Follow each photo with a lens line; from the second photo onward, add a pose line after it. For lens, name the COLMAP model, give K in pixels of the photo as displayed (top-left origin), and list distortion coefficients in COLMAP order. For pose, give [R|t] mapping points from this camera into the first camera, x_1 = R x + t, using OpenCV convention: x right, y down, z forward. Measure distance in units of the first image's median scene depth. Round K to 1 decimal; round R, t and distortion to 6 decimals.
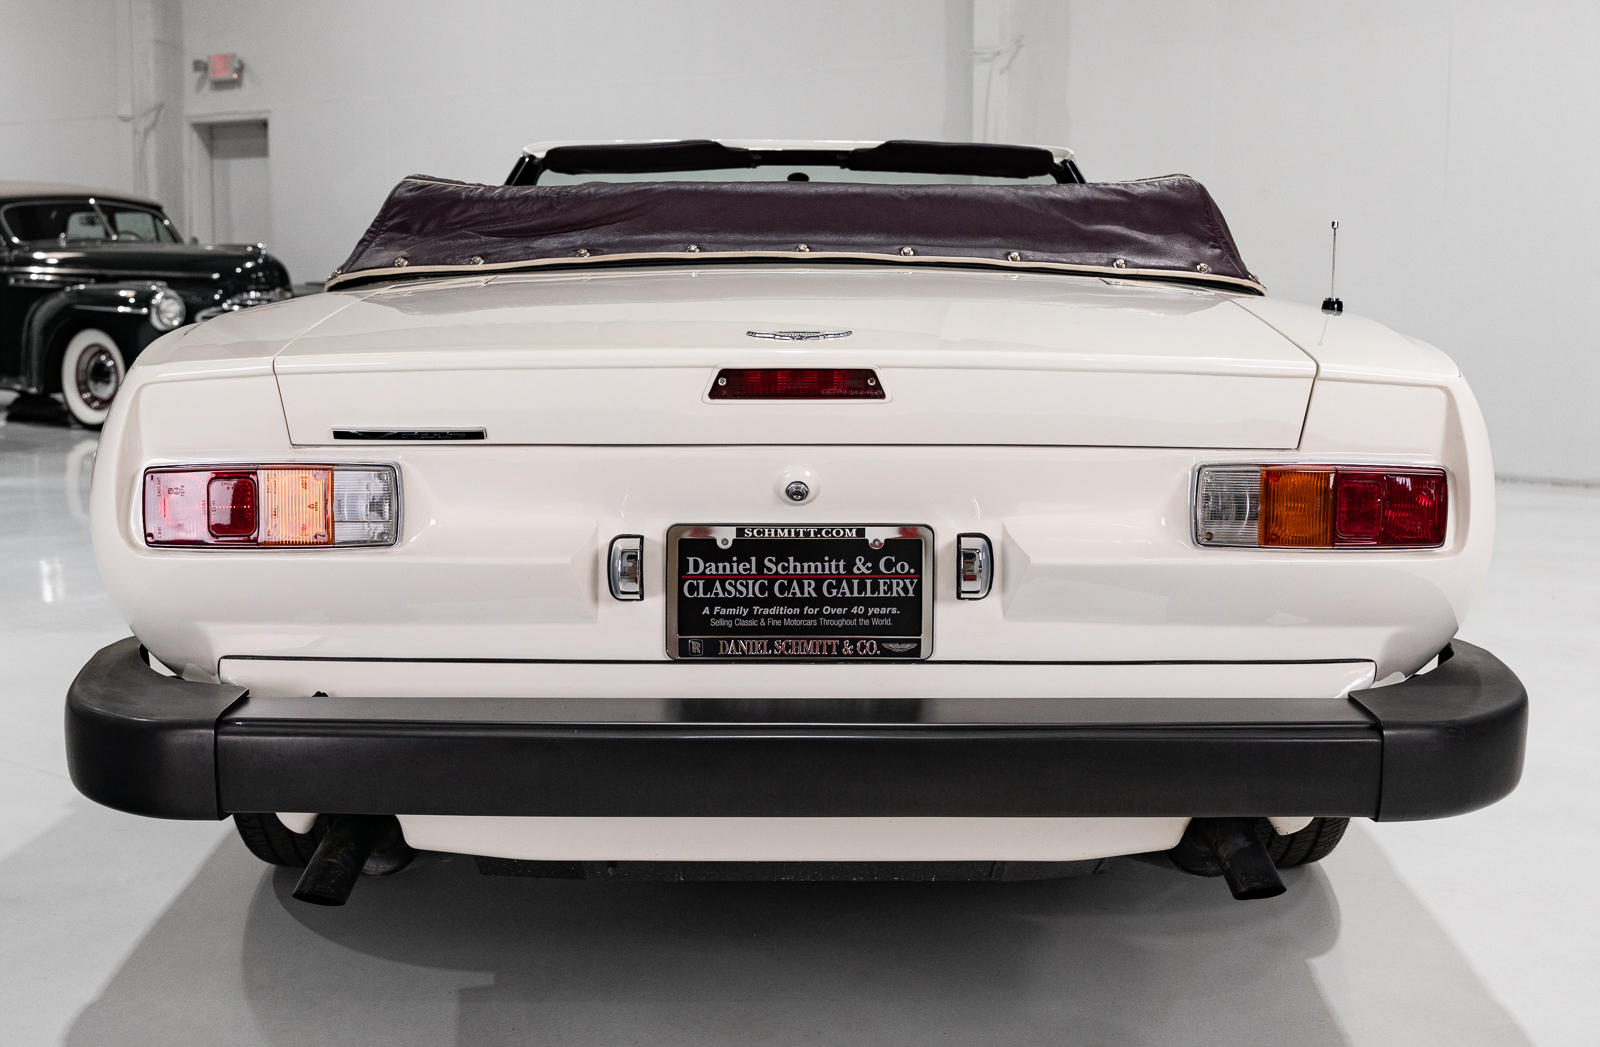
lens RADIAL K [[1823.3, 0, 785.6], [0, 1823.3, 447.7], [0, 0, 1]] dist [-0.011699, 0.000000]
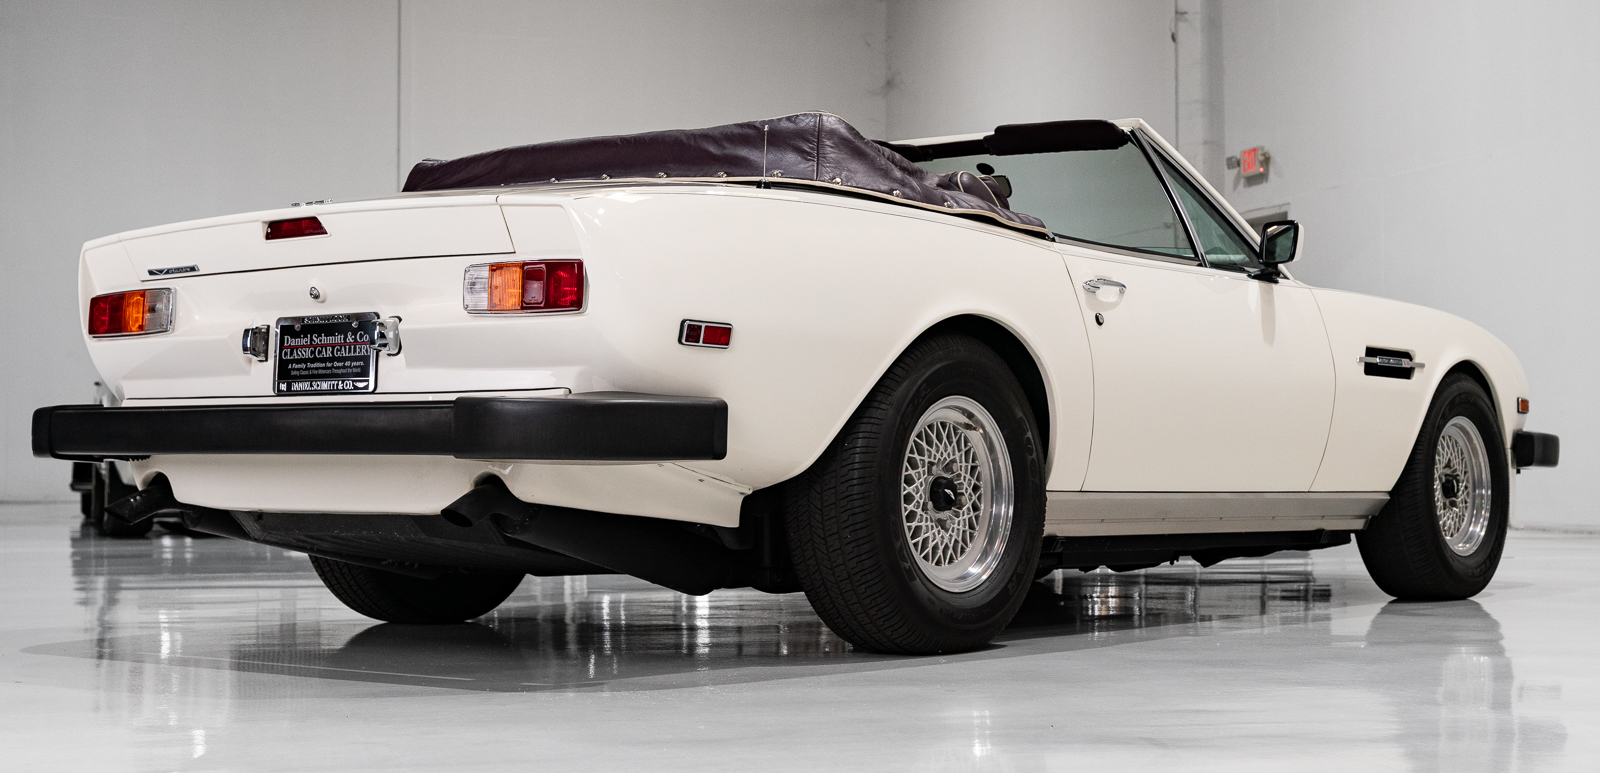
lens RADIAL K [[2266.9, 0, 747.8], [0, 2266.9, 323.8], [0, 0, 1]] dist [0.061529, 0.000000]
pose [[0.772499, -0.038137, -0.633870, 1.677383], [-0.057753, 0.989839, -0.129938, 0.306686], [0.632385, 0.136985, 0.762446, -0.388404]]
